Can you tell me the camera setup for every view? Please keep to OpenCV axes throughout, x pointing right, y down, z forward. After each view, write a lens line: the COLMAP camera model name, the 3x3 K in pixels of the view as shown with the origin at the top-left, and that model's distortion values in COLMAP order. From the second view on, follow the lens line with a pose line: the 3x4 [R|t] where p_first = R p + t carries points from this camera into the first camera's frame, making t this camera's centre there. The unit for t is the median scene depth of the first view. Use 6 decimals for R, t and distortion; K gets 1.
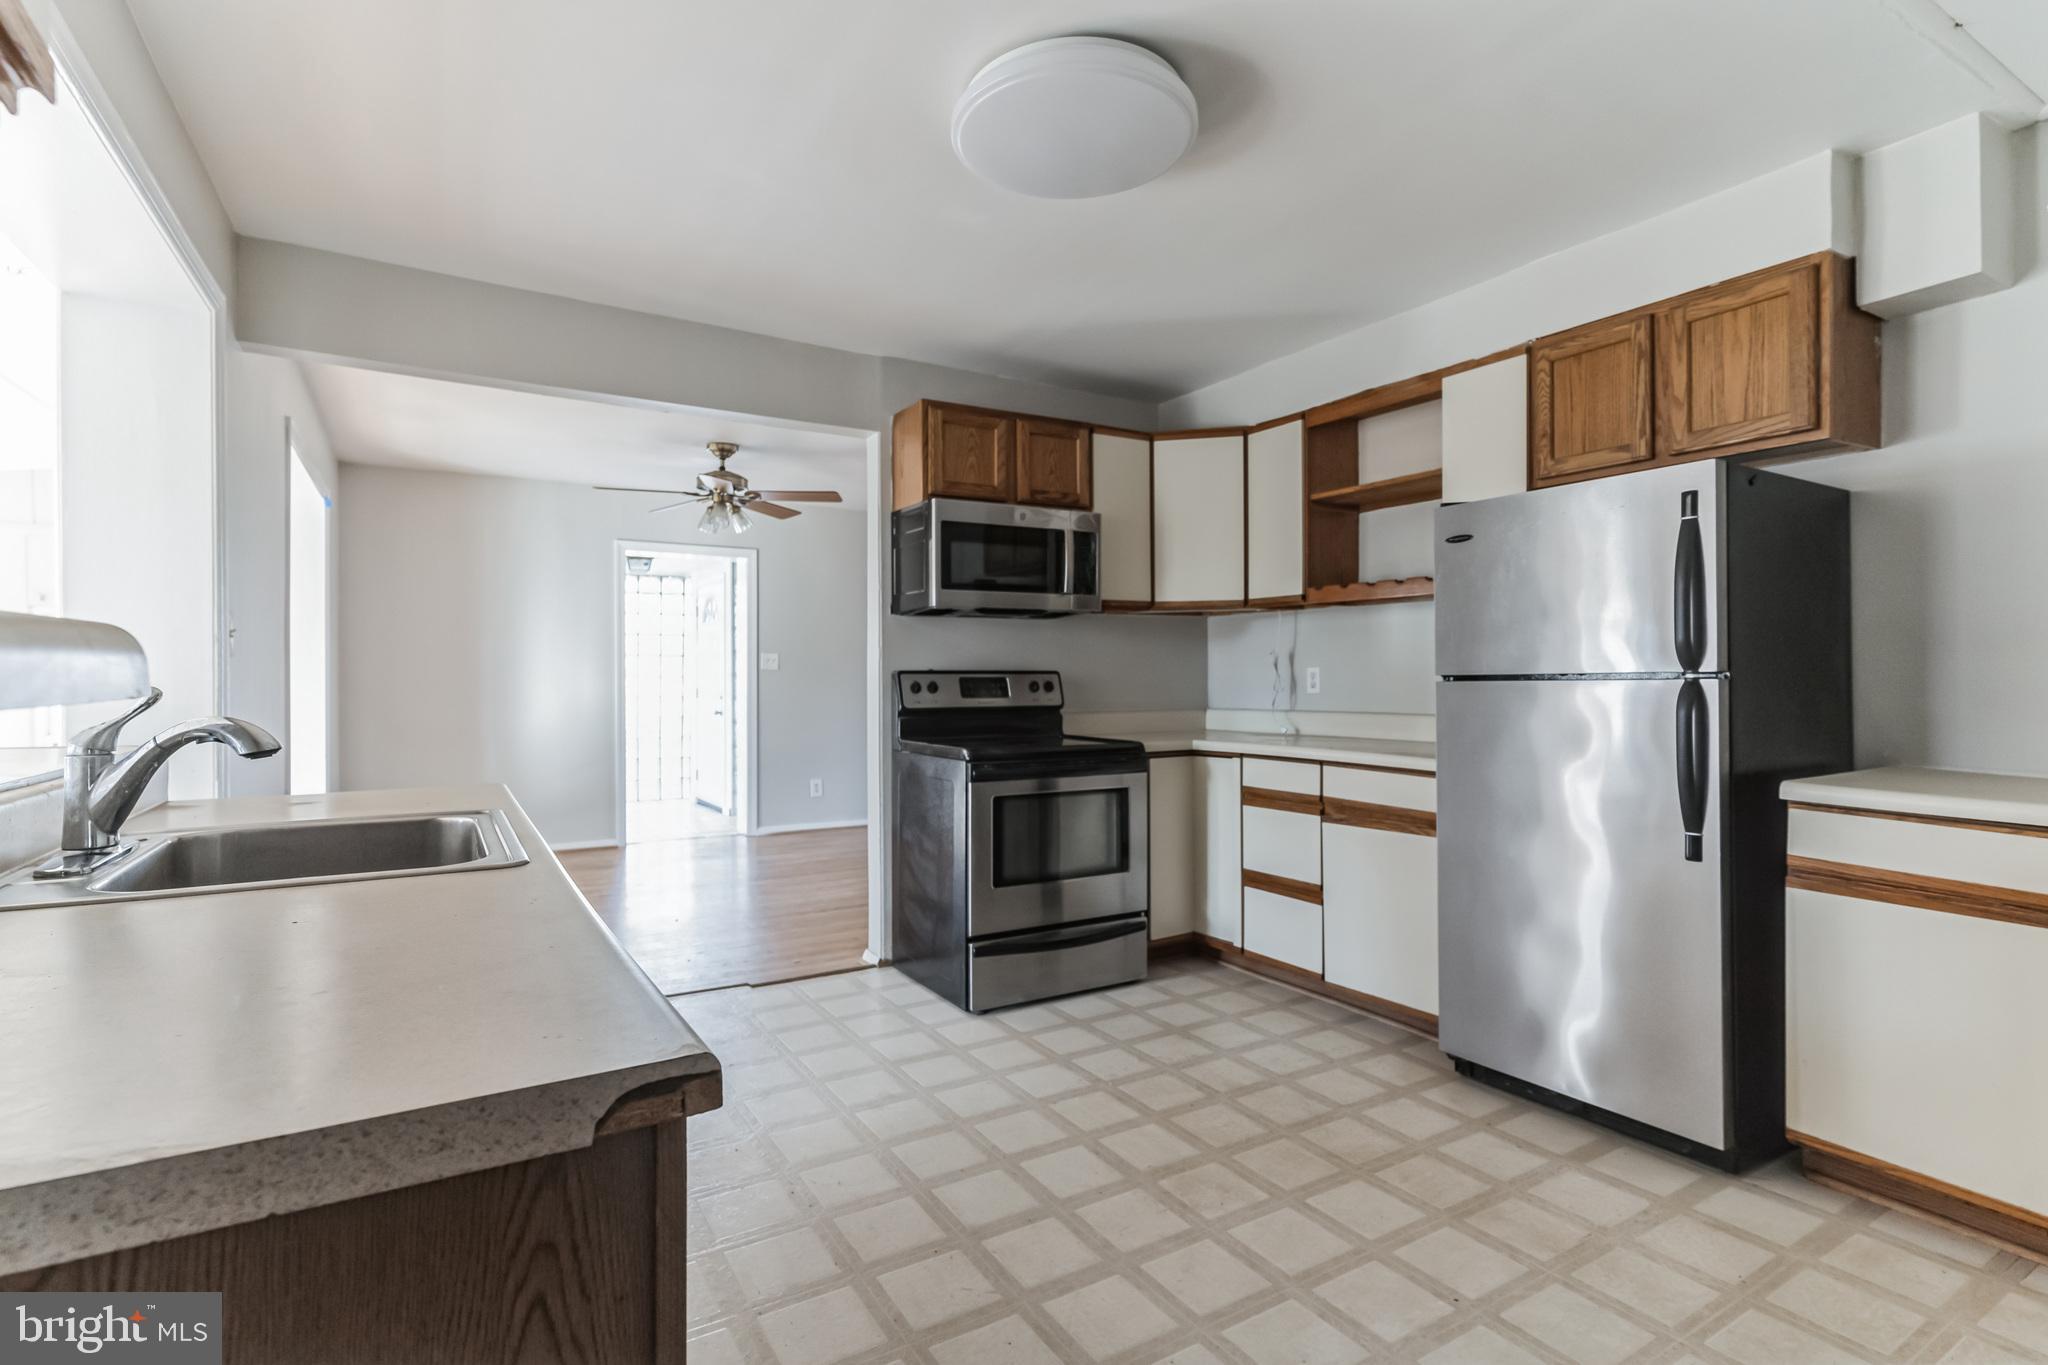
lens RADIAL K [[986.6, 0, 1014.3], [0, 986.6, 680.2], [0, 0, 1]] dist [0.000762, -0.000465]
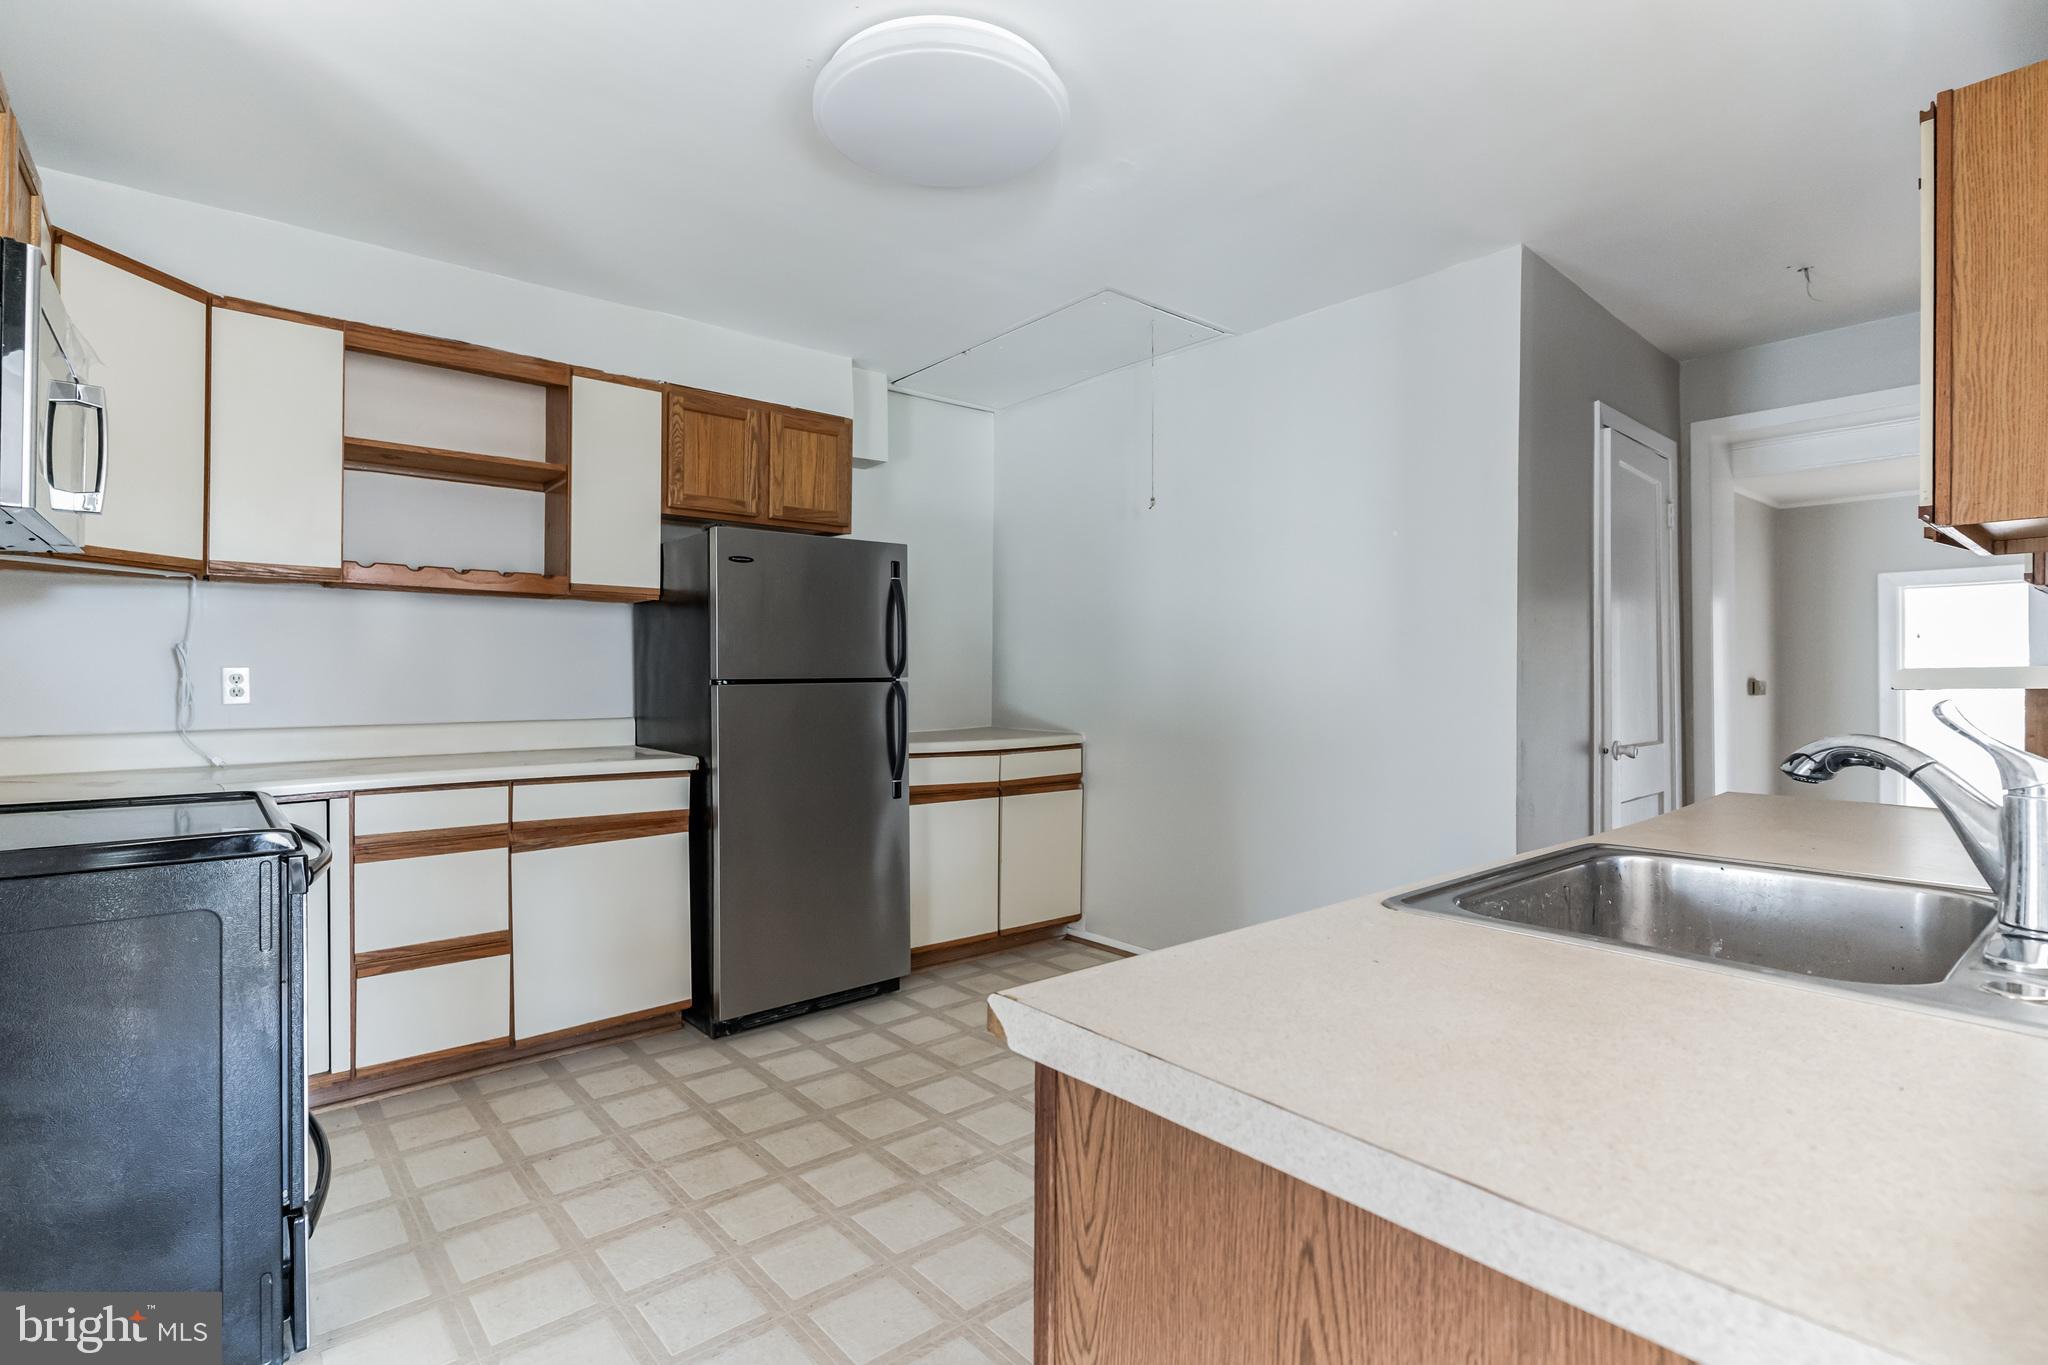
lens RADIAL K [[986.6, 0, 1012.1], [0, 986.6, 673.5], [0, 0, 1]] dist [0.000762, -0.000465]
pose [[-0.164494, 0.004587, 0.986367, -0.724387], [0.002294, 0.999988, -0.004267, -0.006390], [-0.986375, 0.001561, -0.164503, 0.882152]]
